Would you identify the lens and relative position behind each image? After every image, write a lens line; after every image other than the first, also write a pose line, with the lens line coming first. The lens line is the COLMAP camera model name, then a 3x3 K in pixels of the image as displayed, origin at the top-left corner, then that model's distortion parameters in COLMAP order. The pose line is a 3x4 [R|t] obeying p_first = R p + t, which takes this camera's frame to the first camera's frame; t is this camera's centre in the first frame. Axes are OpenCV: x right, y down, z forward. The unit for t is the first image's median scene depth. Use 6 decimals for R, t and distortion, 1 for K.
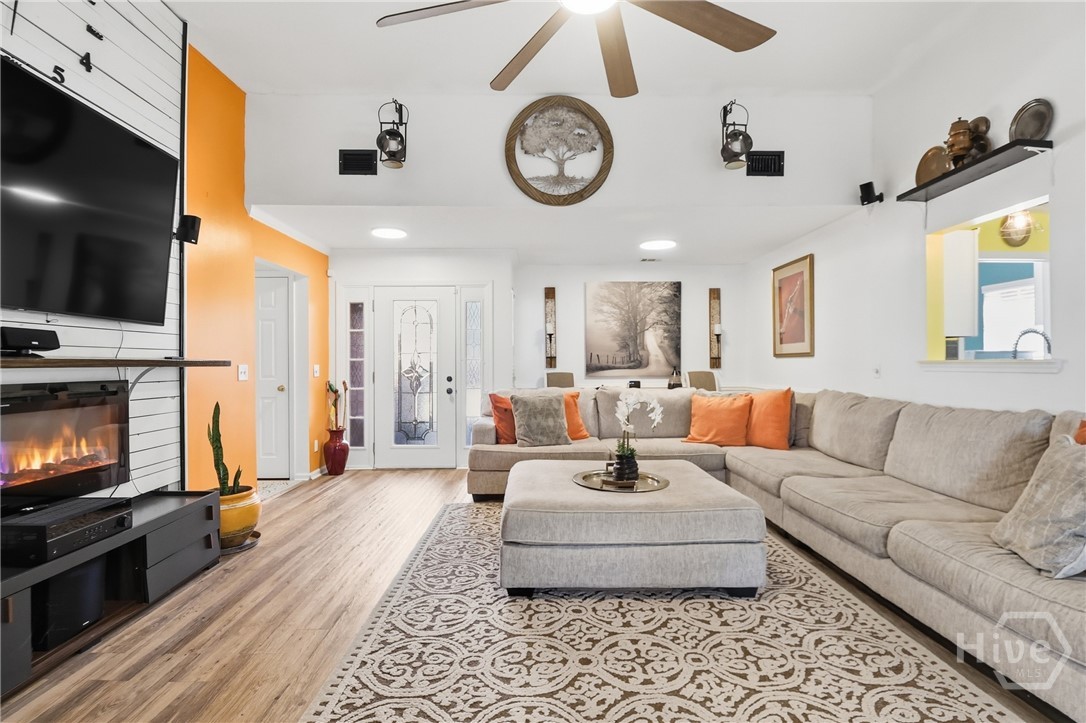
lens RADIAL K [[514.2, 0, 549.7], [0, 514.2, 362.5], [0, 0, 1]] dist [0.000441, -0.012736]
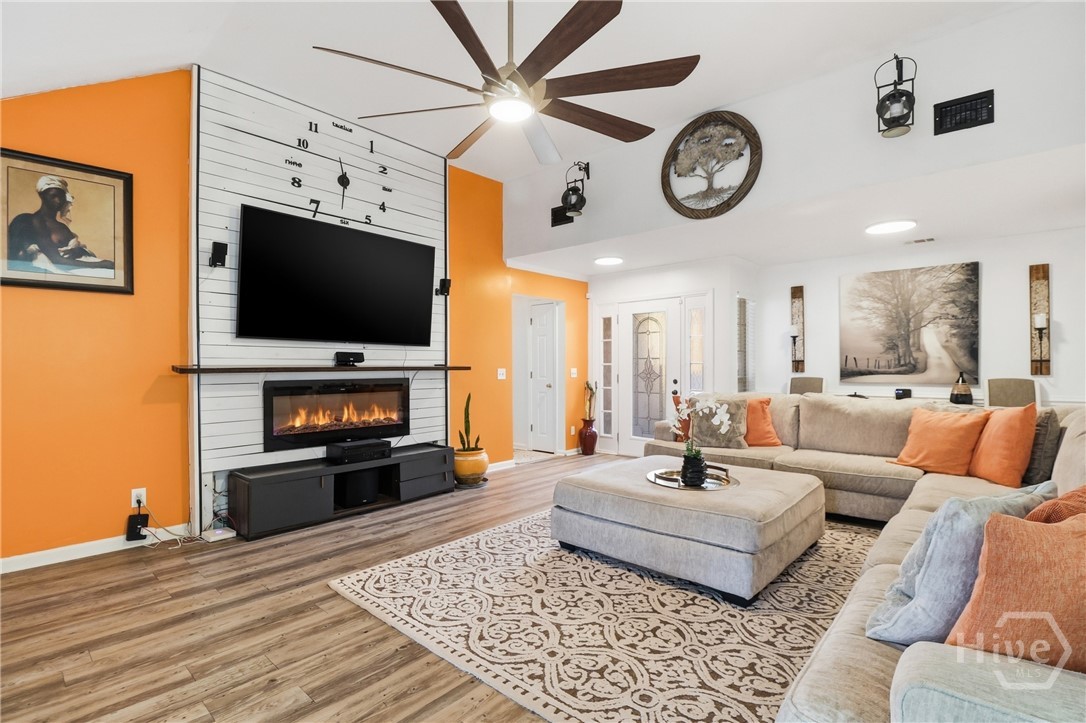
lens RADIAL K [[514.2, 0, 549.7], [0, 514.2, 362.5], [0, 0, 1]] dist [0.000441, -0.012736]
pose [[0.734098, -0.003311, -0.679035, 0.647147], [0.001564, 0.999994, -0.003186, -0.010554], [0.679042, 0.001277, 0.734099, 0.014223]]
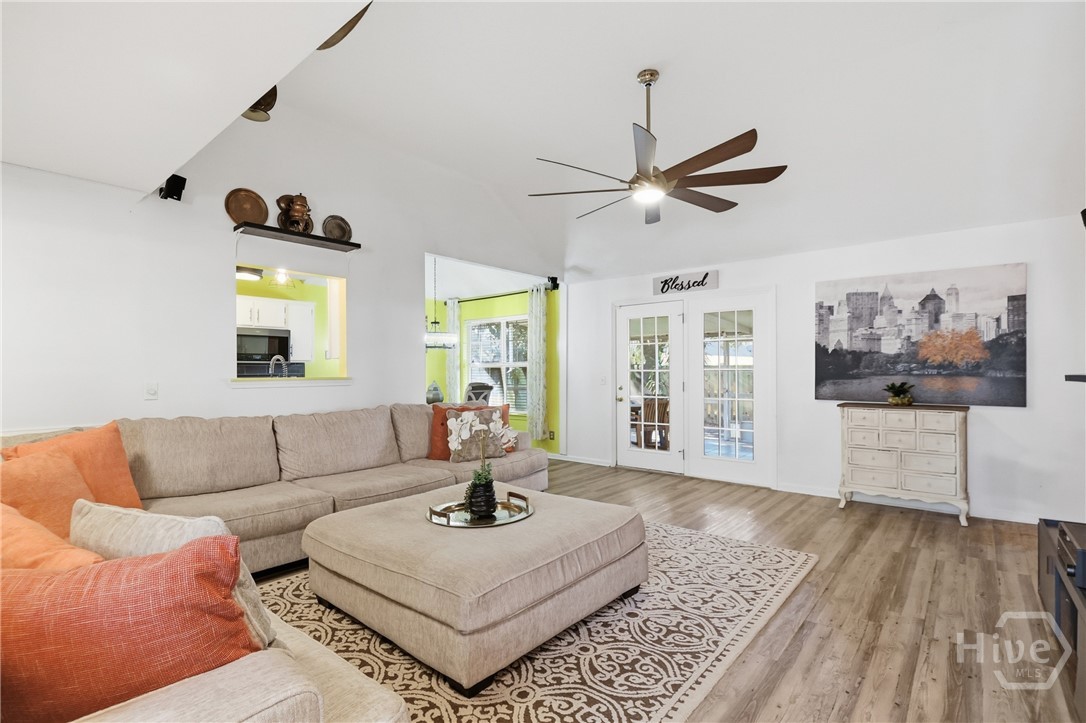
lens RADIAL K [[514.2, 0, 549.7], [0, 514.2, 362.5], [0, 0, 1]] dist [0.000441, -0.012736]
pose [[-0.757196, 0.012097, 0.653076, -0.533350], [0.001592, 0.999860, -0.016675, -0.011057], [-0.653186, -0.011587, -0.757109, 1.589703]]
